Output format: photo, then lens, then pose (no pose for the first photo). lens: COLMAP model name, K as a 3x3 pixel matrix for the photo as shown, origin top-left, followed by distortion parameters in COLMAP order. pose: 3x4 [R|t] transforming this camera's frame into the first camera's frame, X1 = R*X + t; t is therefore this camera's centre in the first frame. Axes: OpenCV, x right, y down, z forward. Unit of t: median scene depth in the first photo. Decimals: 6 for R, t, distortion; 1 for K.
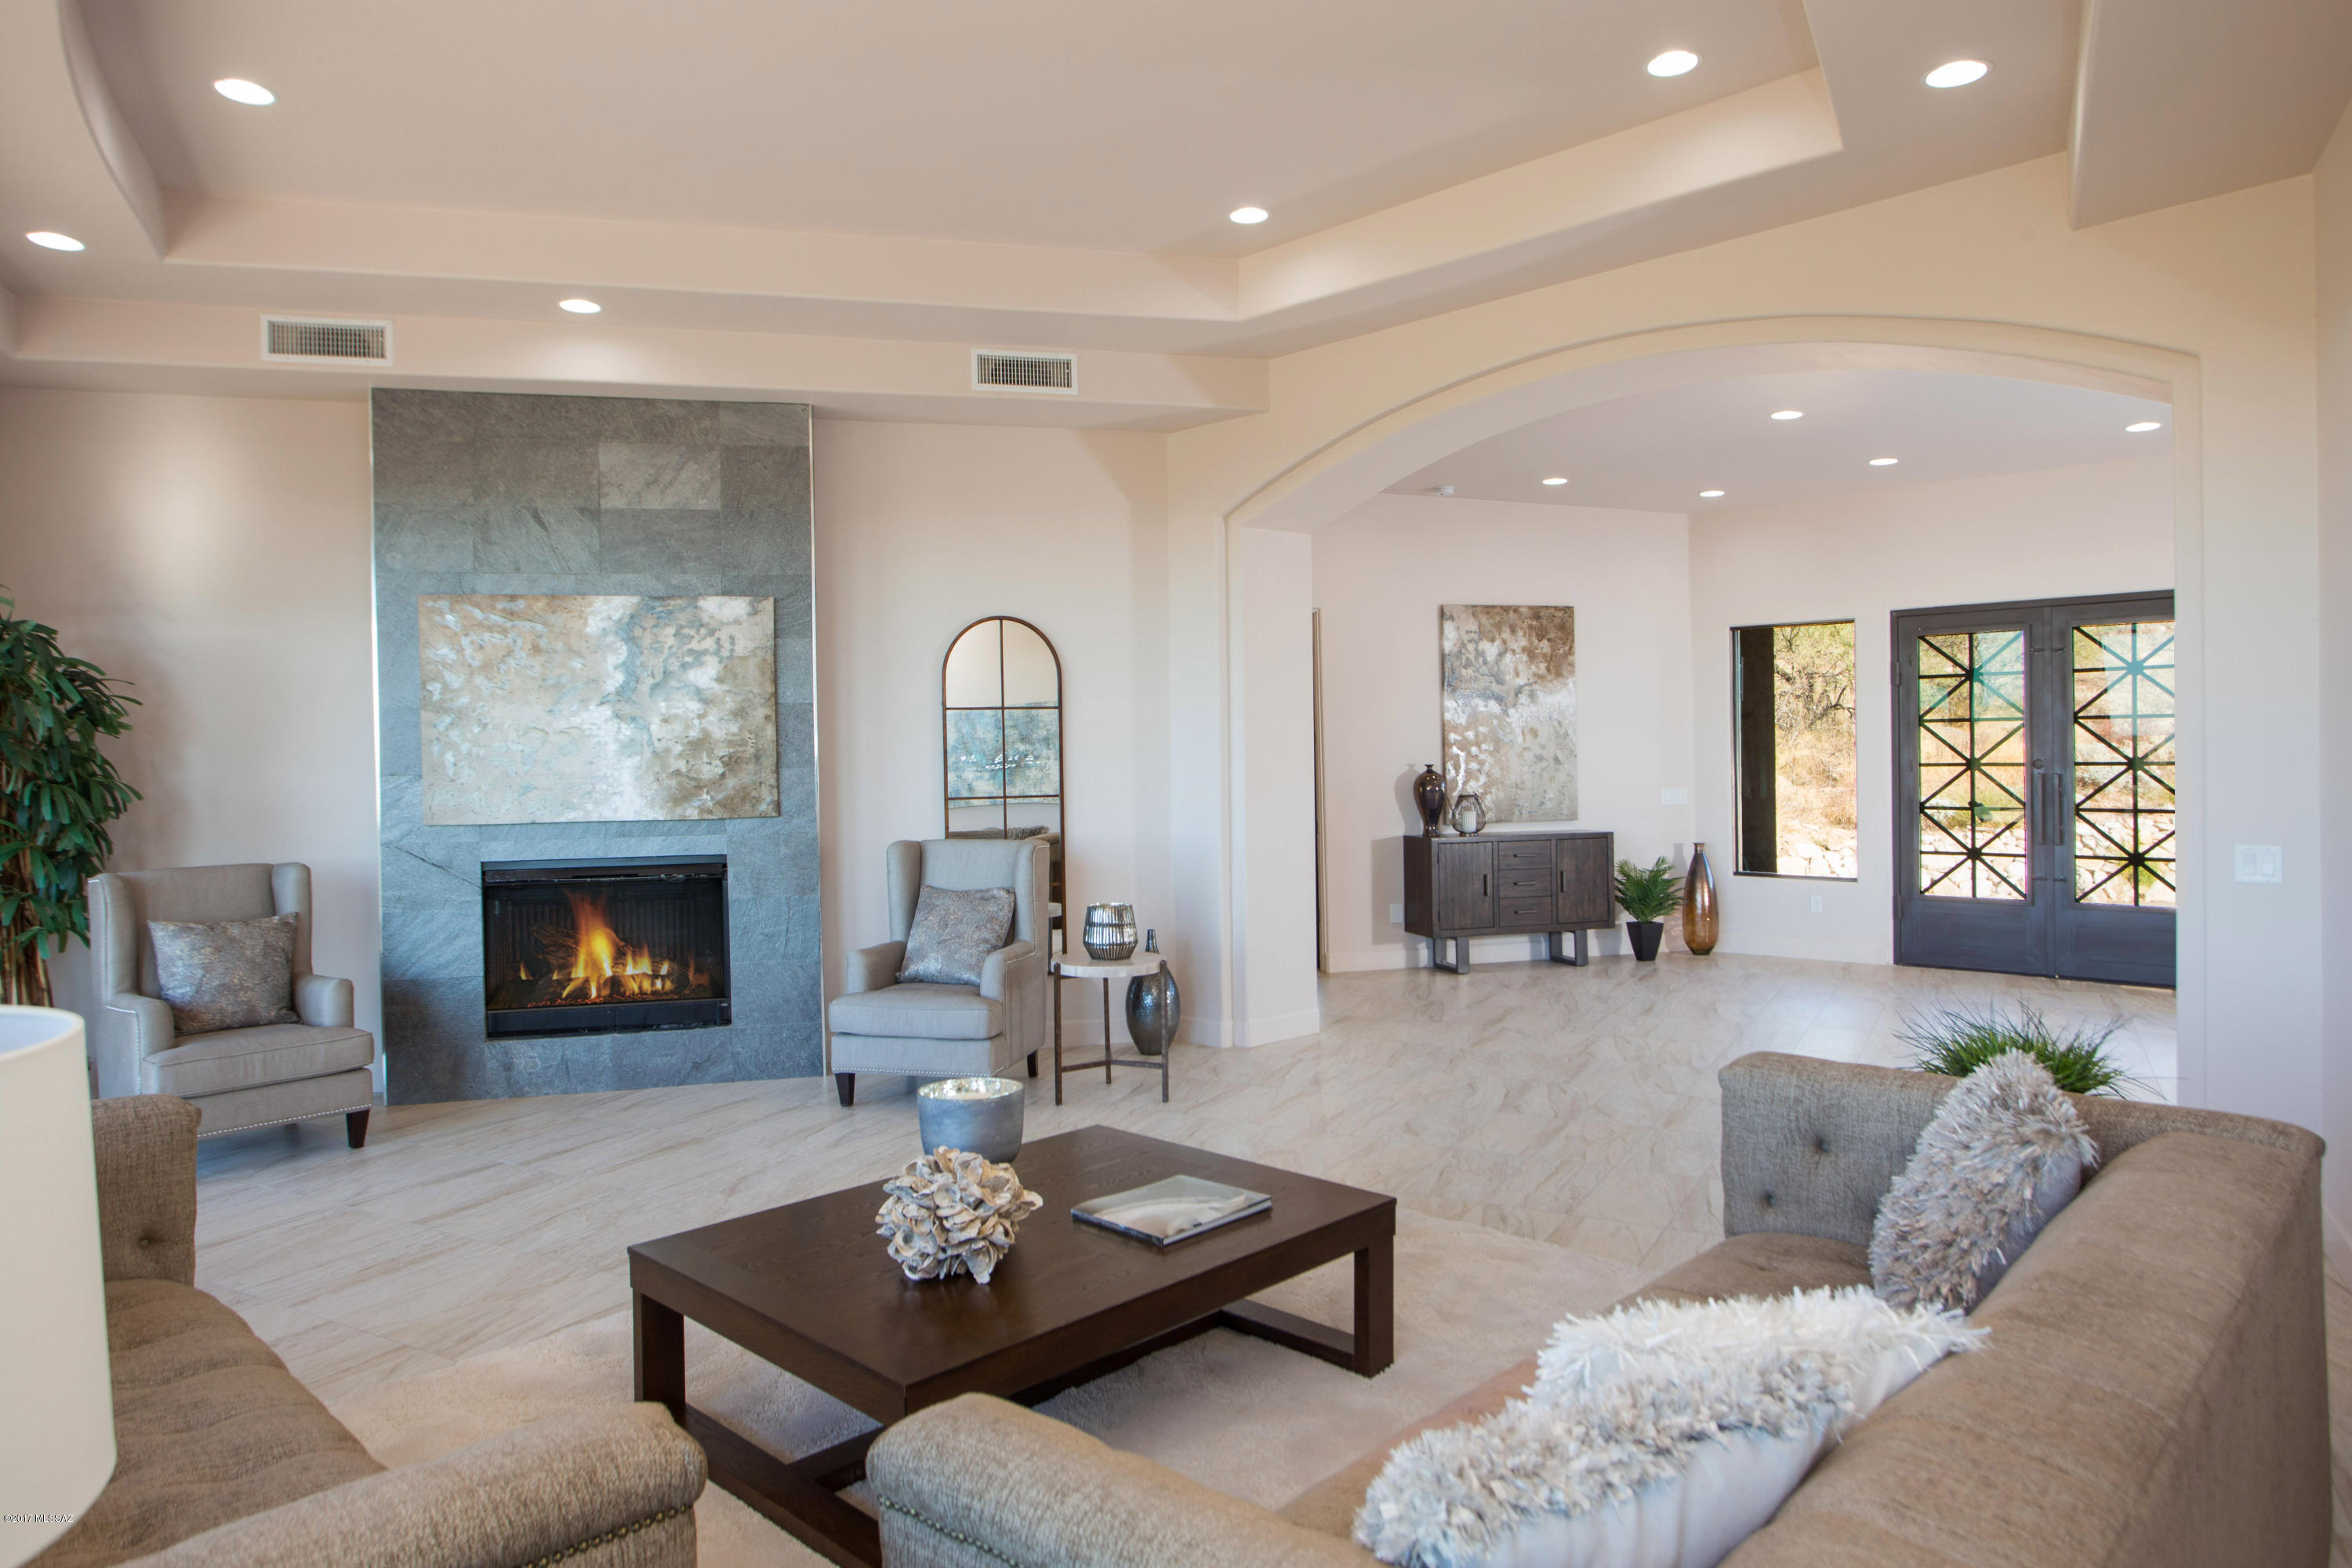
lens RADIAL K [[1493.8, 0, 1180.7], [0, 1493.8, 773.4], [0, 0, 1]] dist [-0.051812, 0.064611]
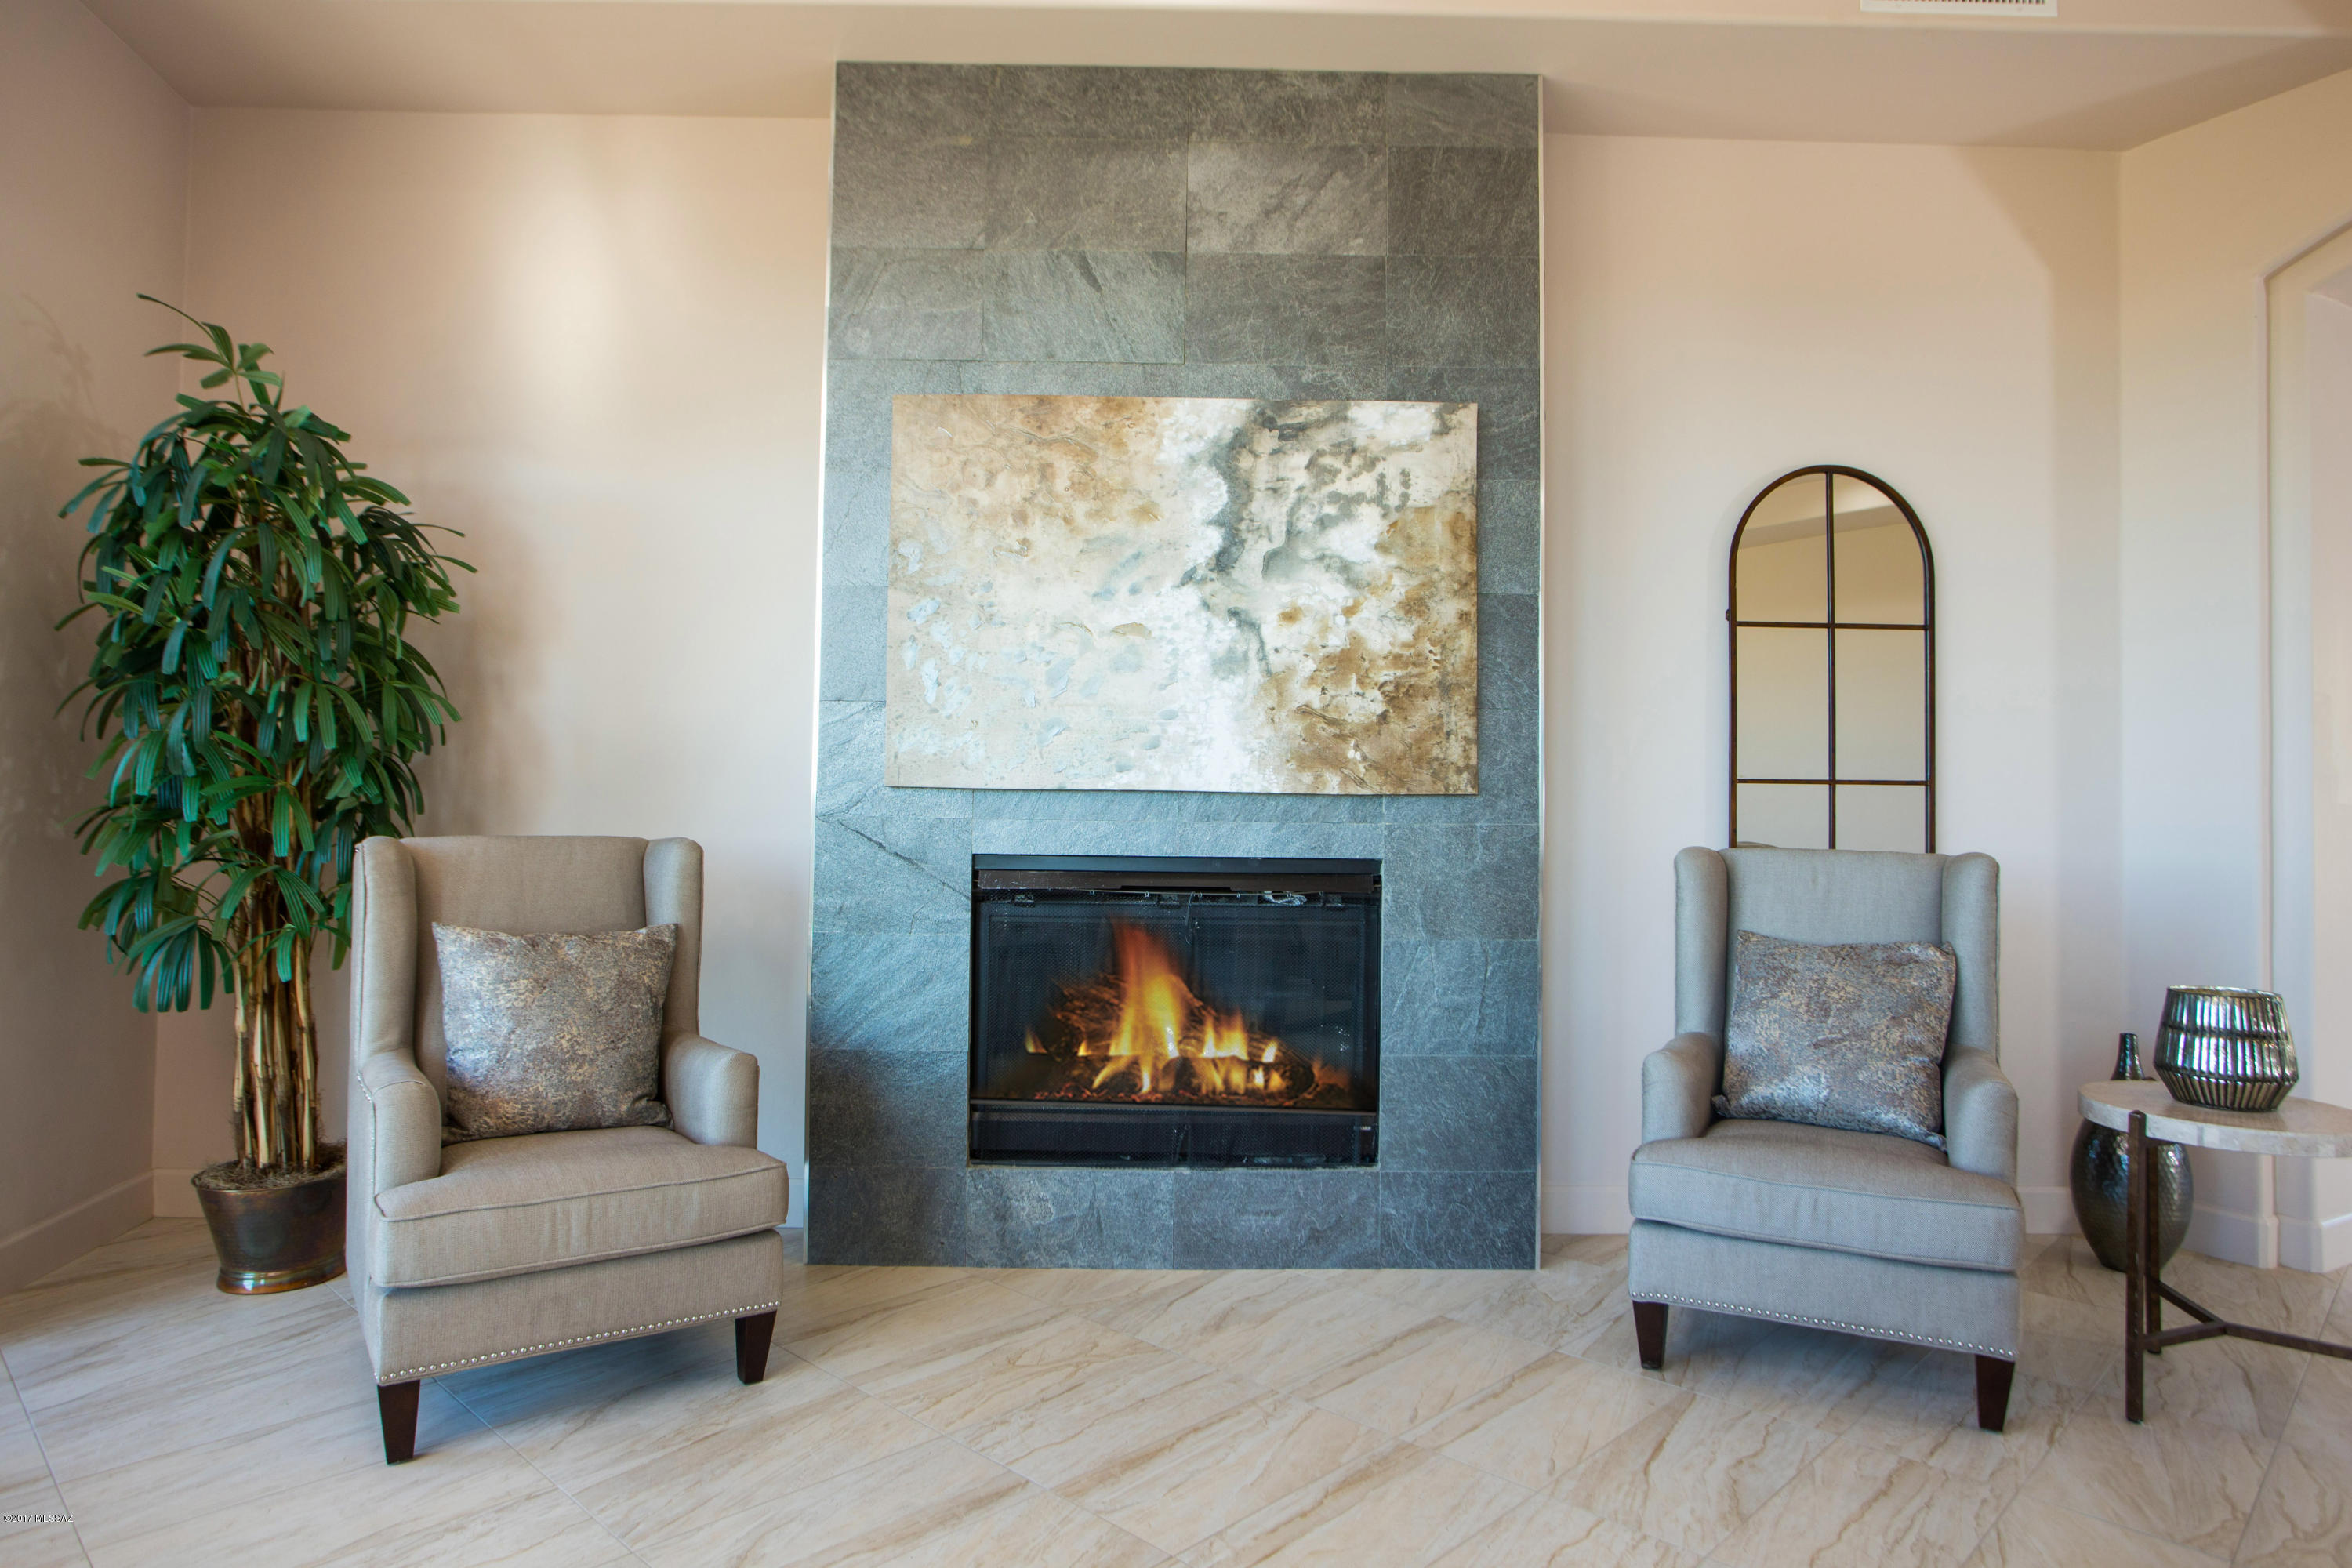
lens RADIAL K [[1387.9, 0, 1176.0], [0, 1387.9, 784.0], [0, 0, 1]] dist [-0.042521, 0.001468]
pose [[0.969927, 0.025287, -0.242080, -0.258912], [-0.033924, 0.998926, -0.031575, 0.045806], [0.241021, 0.038838, 0.969742, 0.481664]]
